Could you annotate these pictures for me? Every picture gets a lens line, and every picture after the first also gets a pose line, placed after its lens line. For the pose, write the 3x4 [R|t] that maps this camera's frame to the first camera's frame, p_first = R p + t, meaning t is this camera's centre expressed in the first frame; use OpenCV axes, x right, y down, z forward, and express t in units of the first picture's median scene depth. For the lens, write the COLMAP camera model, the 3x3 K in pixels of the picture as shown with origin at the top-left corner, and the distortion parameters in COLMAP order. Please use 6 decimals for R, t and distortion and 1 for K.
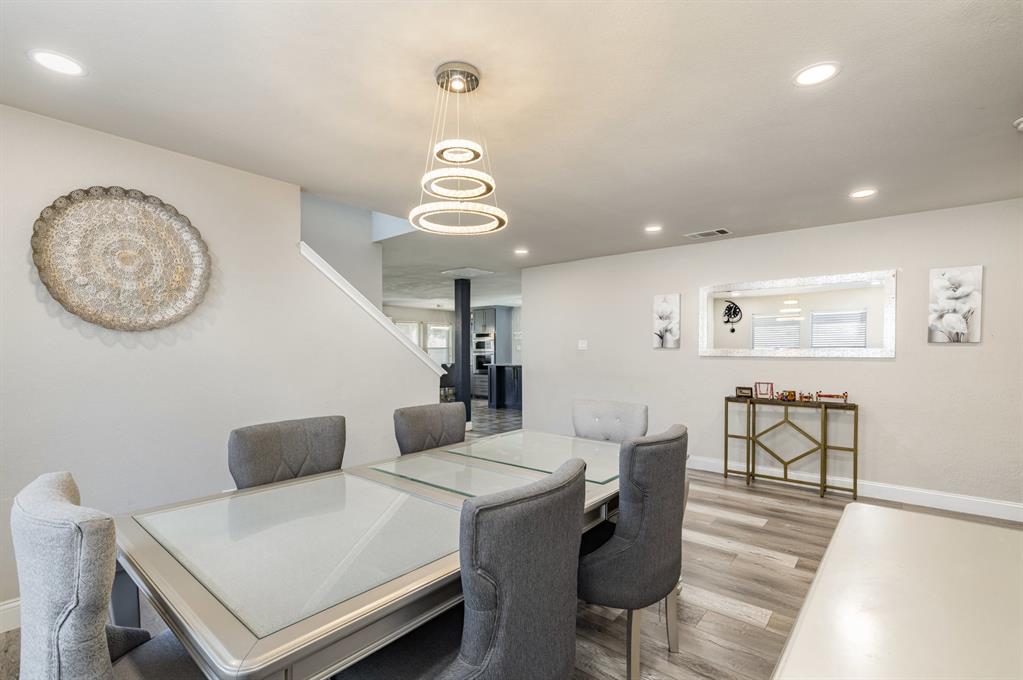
lens RADIAL K [[454.7, 0, 509.5], [0, 454.7, 342.3], [0, 0, 1]] dist [0.004844, 0.000808]
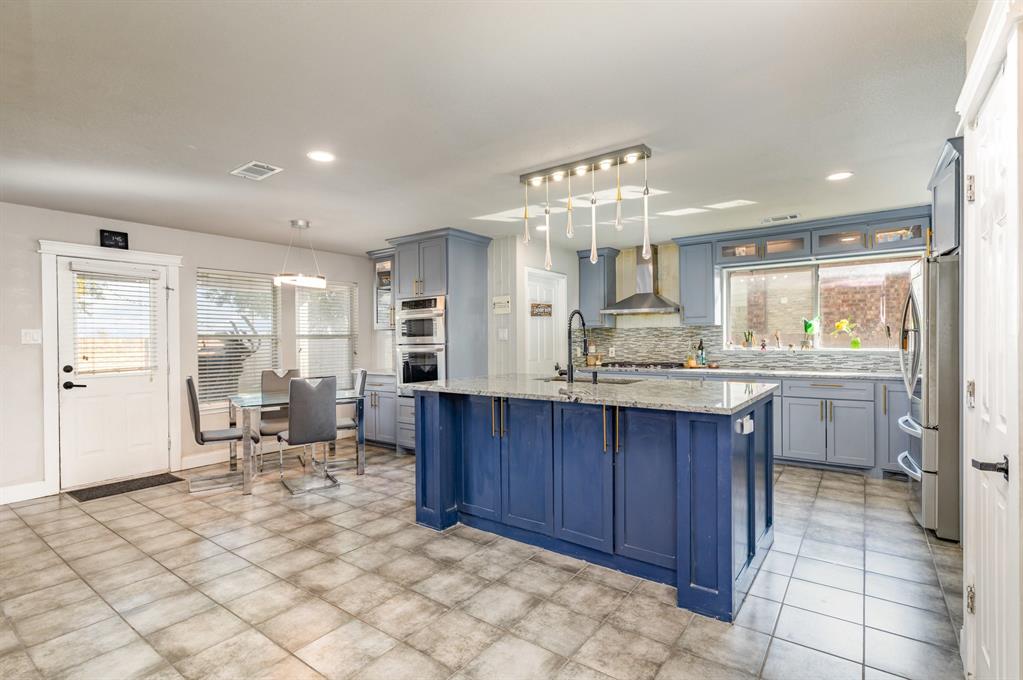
lens RADIAL K [[486.1, 0, 510.6], [0, 486.1, 343.8], [0, 0, 1]] dist [-0.001308, 0.000048]
pose [[0.998167, -0.008495, 0.059916, -0.000949], [0.006966, 0.999646, 0.025686, 0.009993], [-0.060113, -0.025221, 0.997873, 0.565313]]
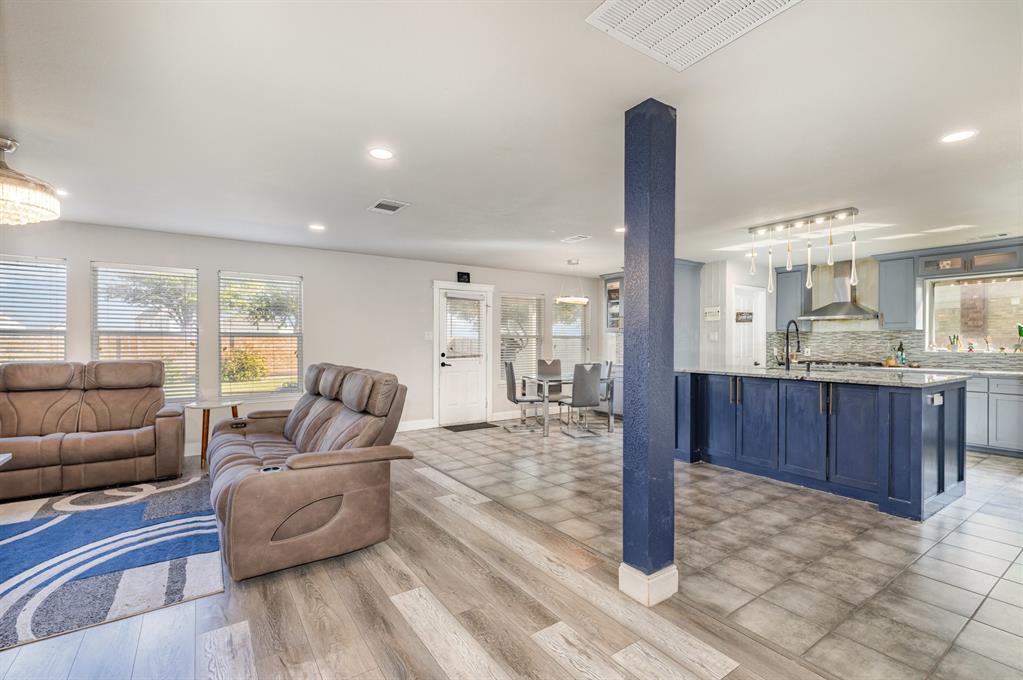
lens RADIAL K [[454.7, 0, 509.5], [0, 454.7, 342.3], [0, 0, 1]] dist [0.004844, 0.000808]
pose [[0.961300, 0.003352, -0.275483, -0.068410], [0.002081, 0.999809, 0.019426, 0.008634], [0.275496, -0.019248, 0.961110, 0.413538]]
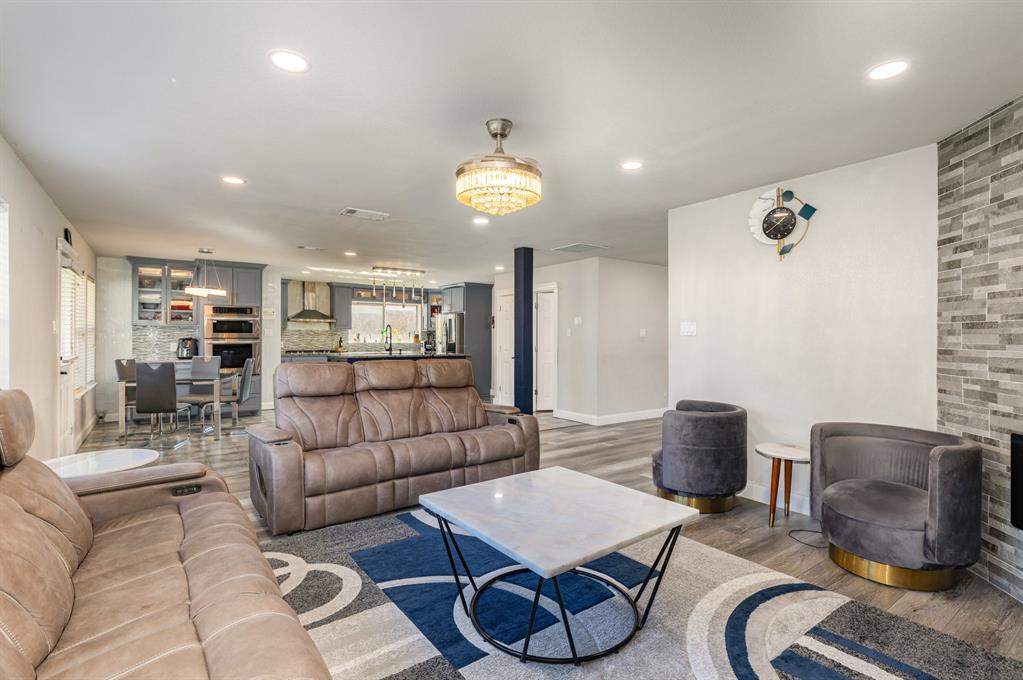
lens RADIAL K [[485.4, 0, 511.5], [0, 485.4, 340.0], [0, 0, 1]] dist [0.001787, 0.000104]
pose [[0.244061, -0.003253, 0.969754, -0.593479], [-0.021353, 0.999734, 0.008728, 0.009871], [-0.969525, -0.022838, 0.243927, 0.501379]]
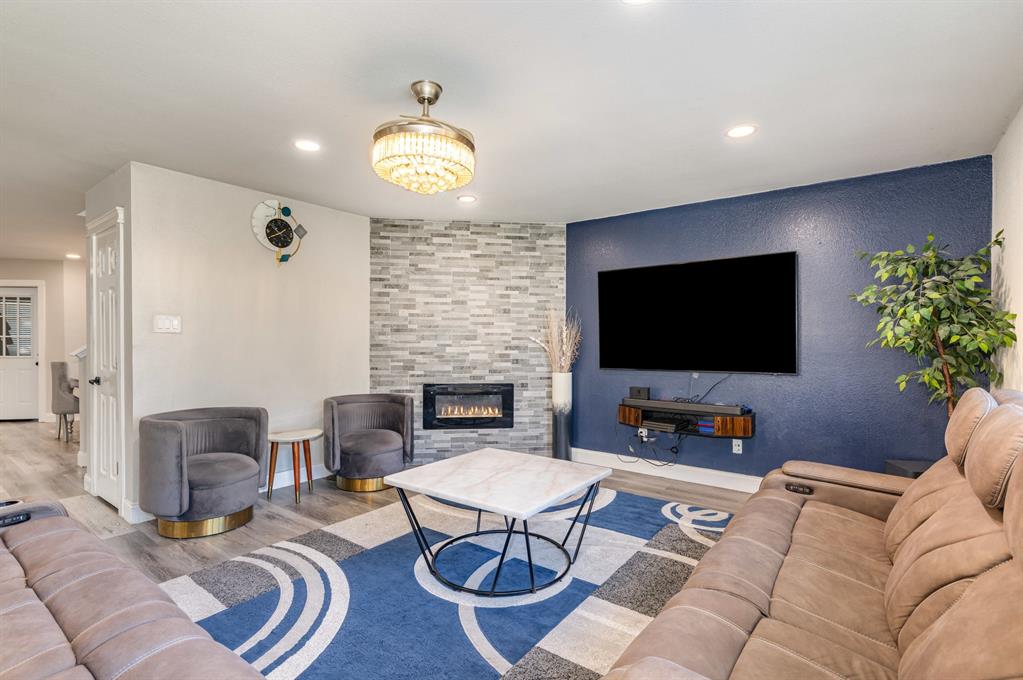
lens RADIAL K [[486.1, 0, 510.6], [0, 486.1, 343.8], [0, 0, 1]] dist [-0.001308, 0.000048]
pose [[-0.998734, -0.000151, -0.050310, -0.398803], [0.000395, 0.999941, -0.010831, 0.016517], [0.050309, -0.010838, -0.998675, 0.761259]]
